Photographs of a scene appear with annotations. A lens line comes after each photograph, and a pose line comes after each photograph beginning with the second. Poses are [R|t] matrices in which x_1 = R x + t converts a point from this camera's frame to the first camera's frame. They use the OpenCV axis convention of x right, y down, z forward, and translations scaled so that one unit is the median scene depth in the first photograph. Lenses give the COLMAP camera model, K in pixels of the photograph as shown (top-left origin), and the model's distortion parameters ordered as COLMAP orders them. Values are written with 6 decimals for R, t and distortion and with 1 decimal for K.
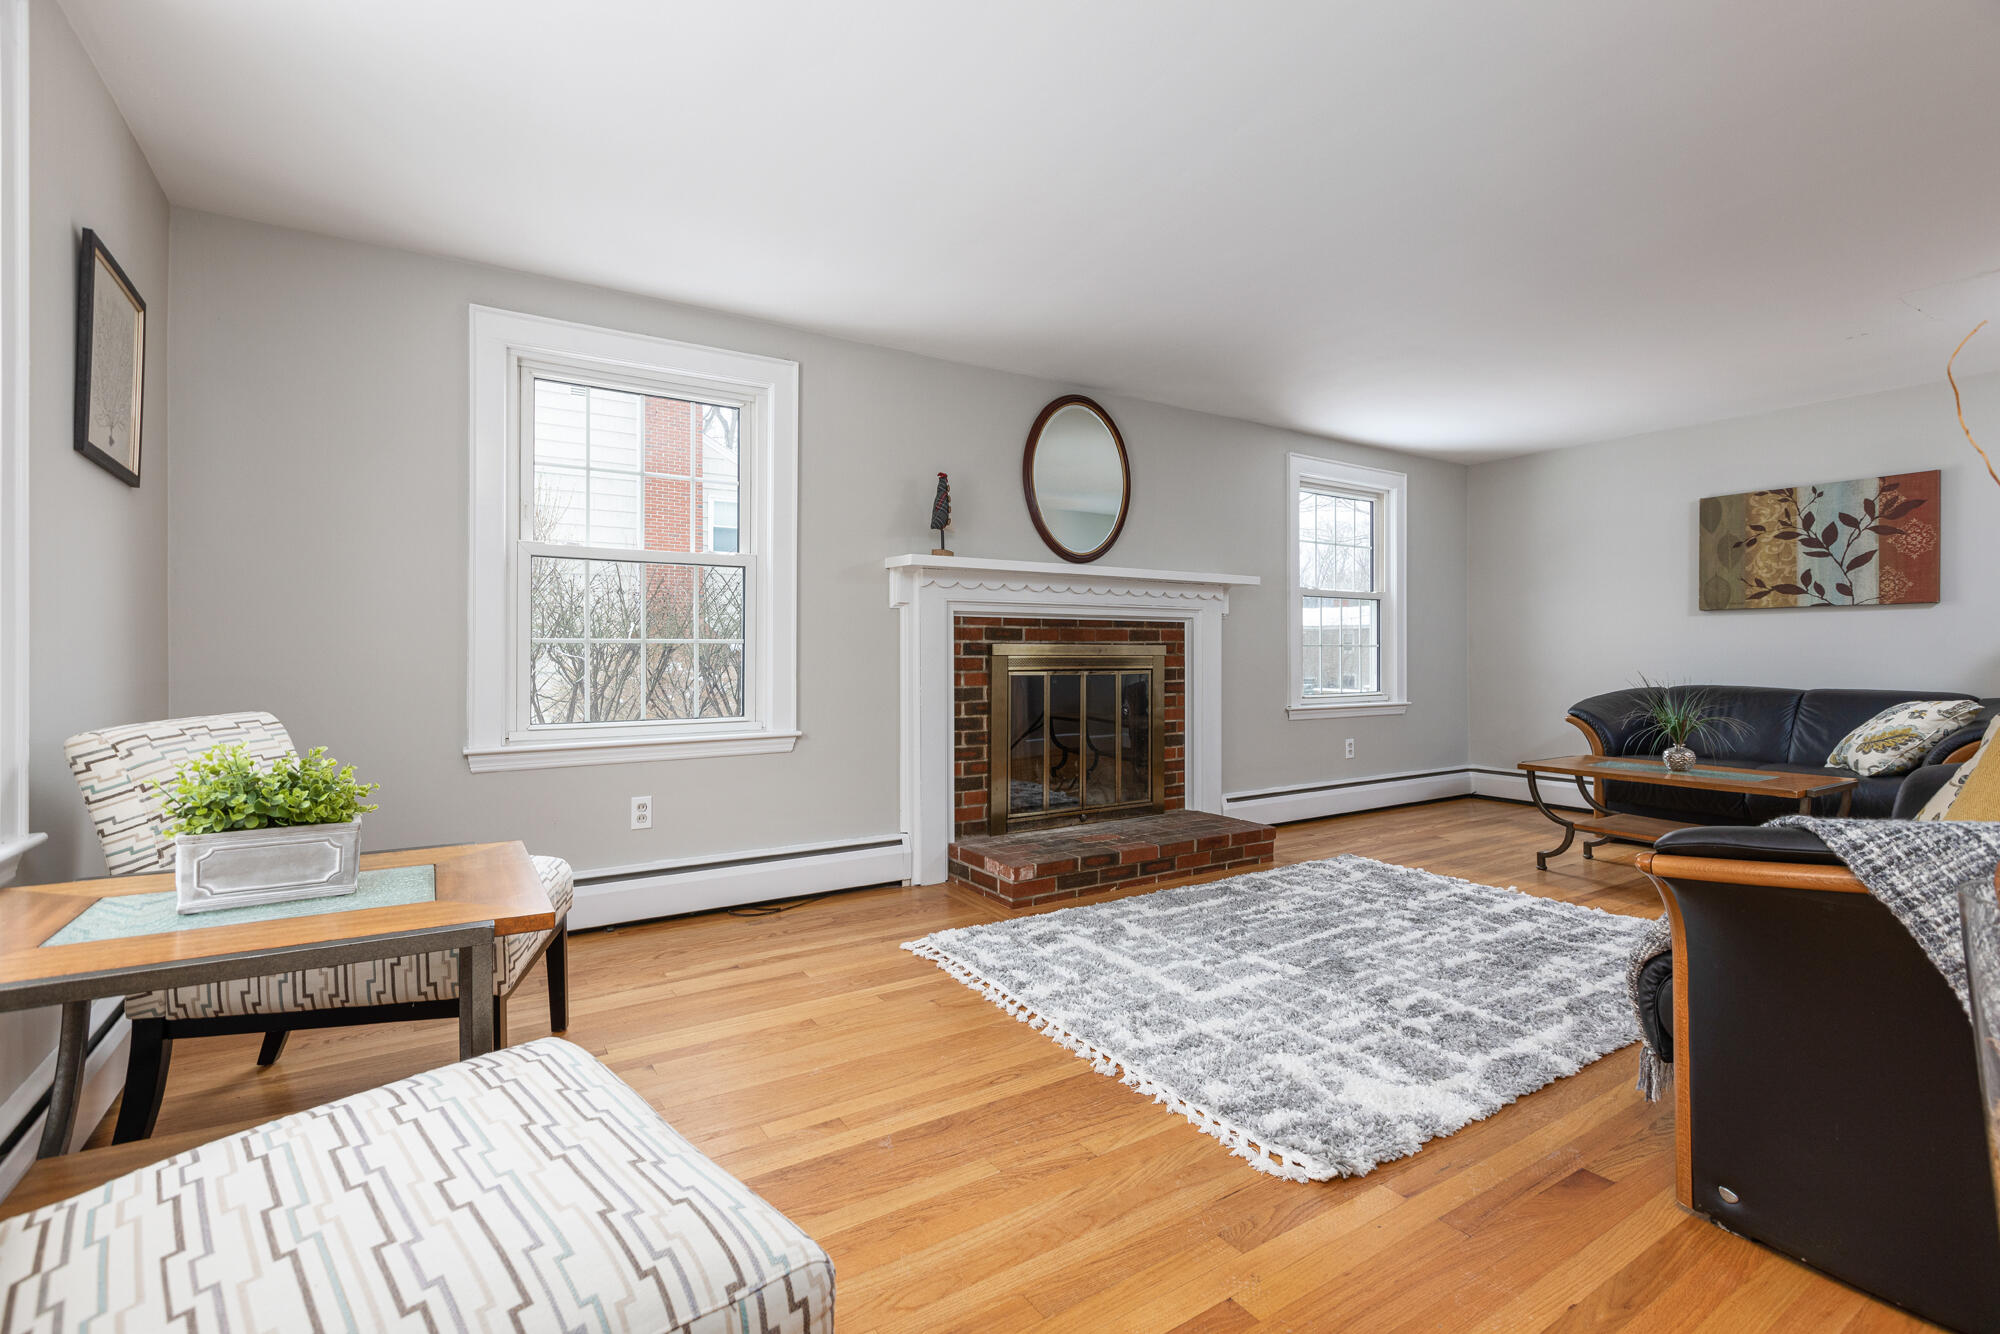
lens RADIAL K [[900.1, 0, 1000.0], [0, 900.1, 667.0], [0, 0, 1]] dist [0.000829, 0.000033]
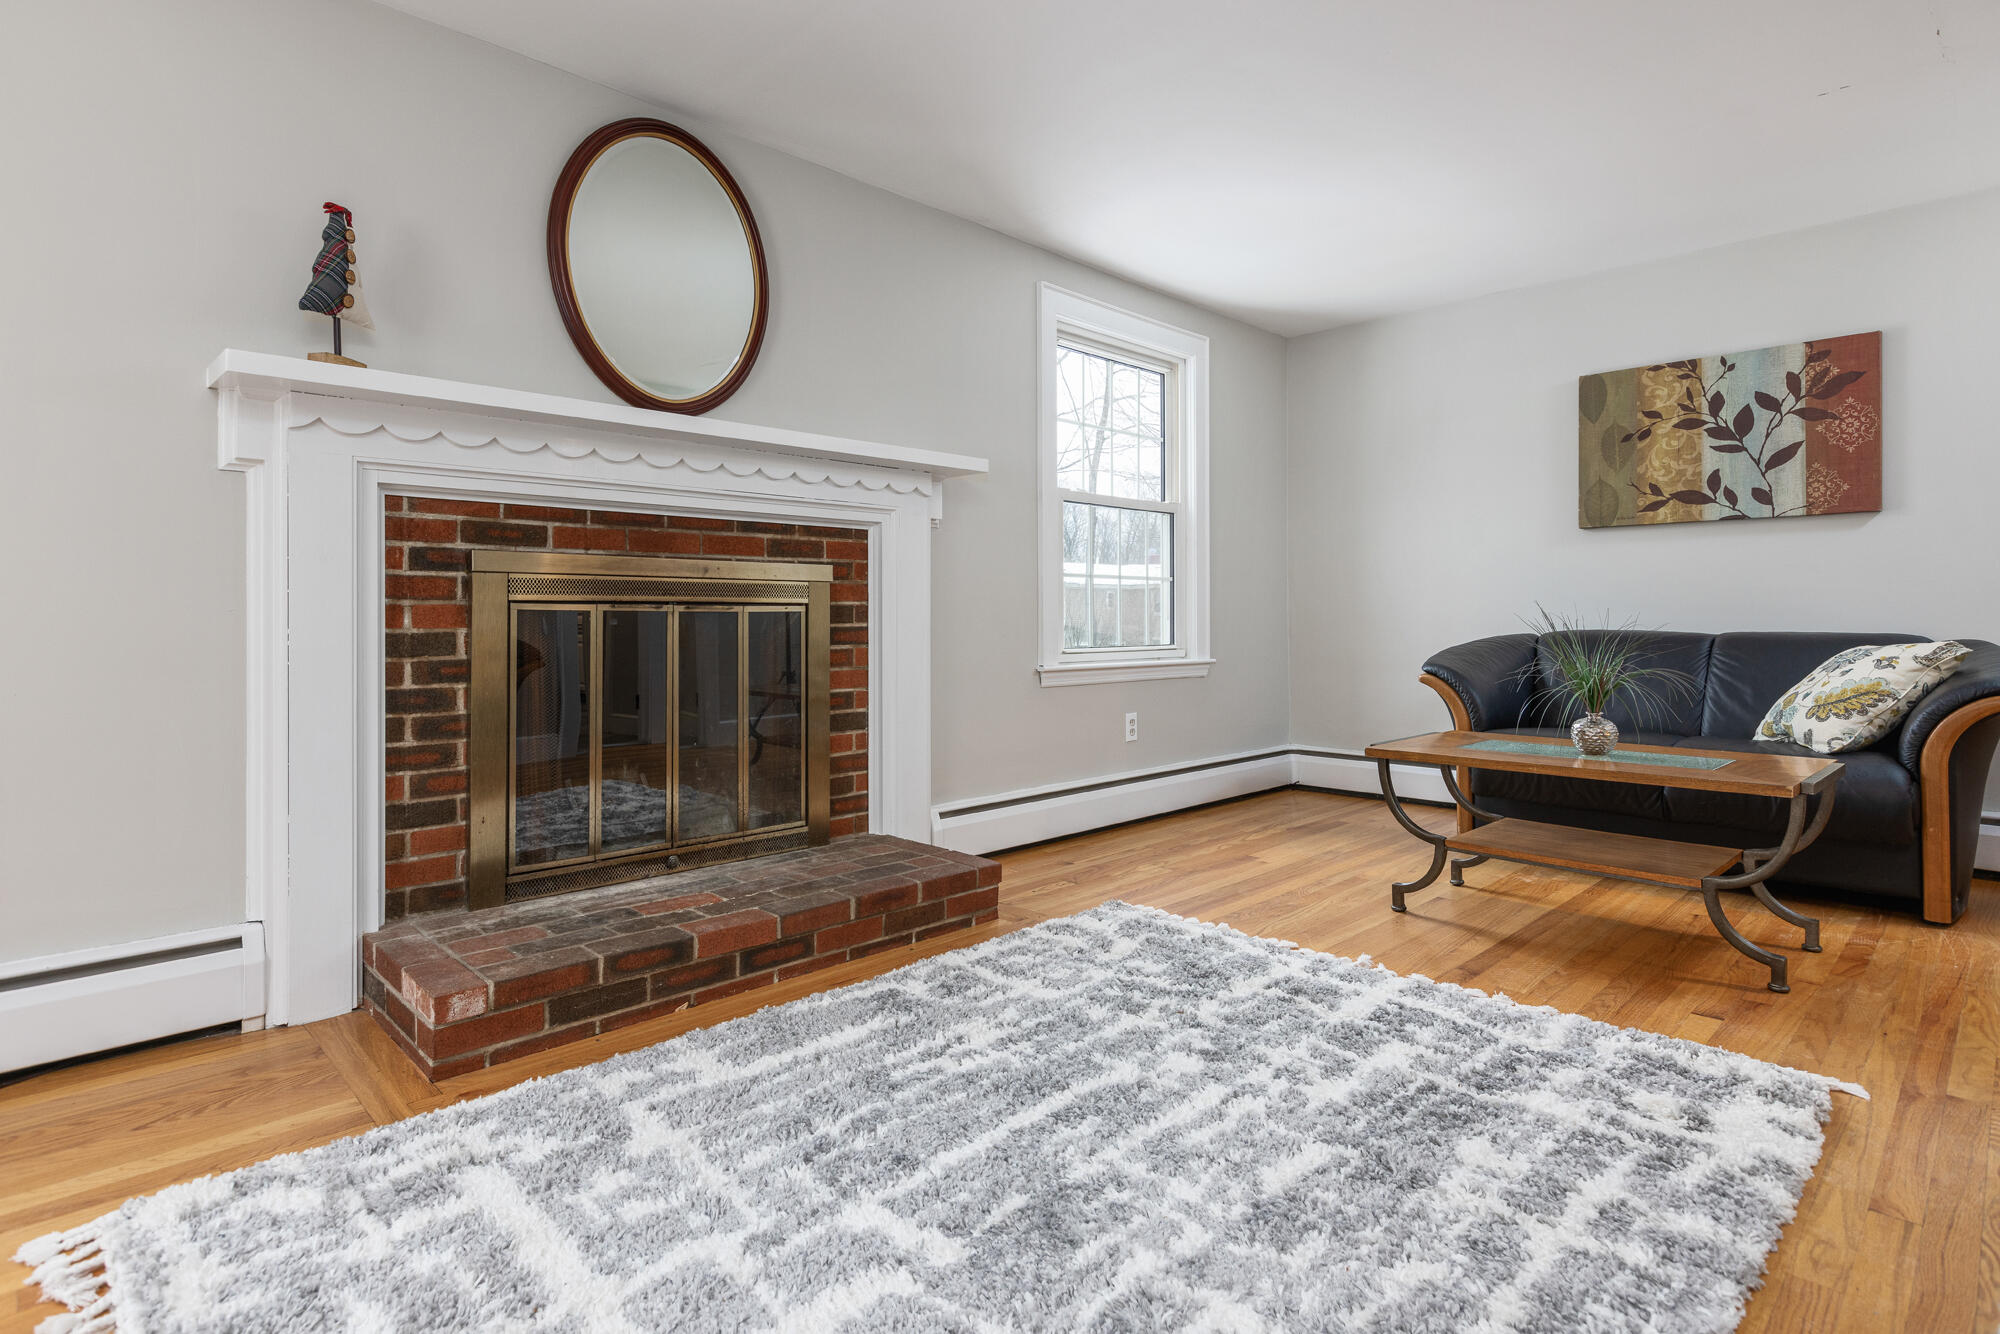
lens RADIAL K [[1013.3, 0, 992.4], [0, 1013.3, 639.5], [0, 0, 1]] dist [-0.010751, 0.000235]
pose [[0.979484, -0.005471, 0.201449, 0.175105], [0.004228, 0.999969, 0.006601, 0.025080], [-0.201479, -0.005614, 0.979477, 0.358021]]
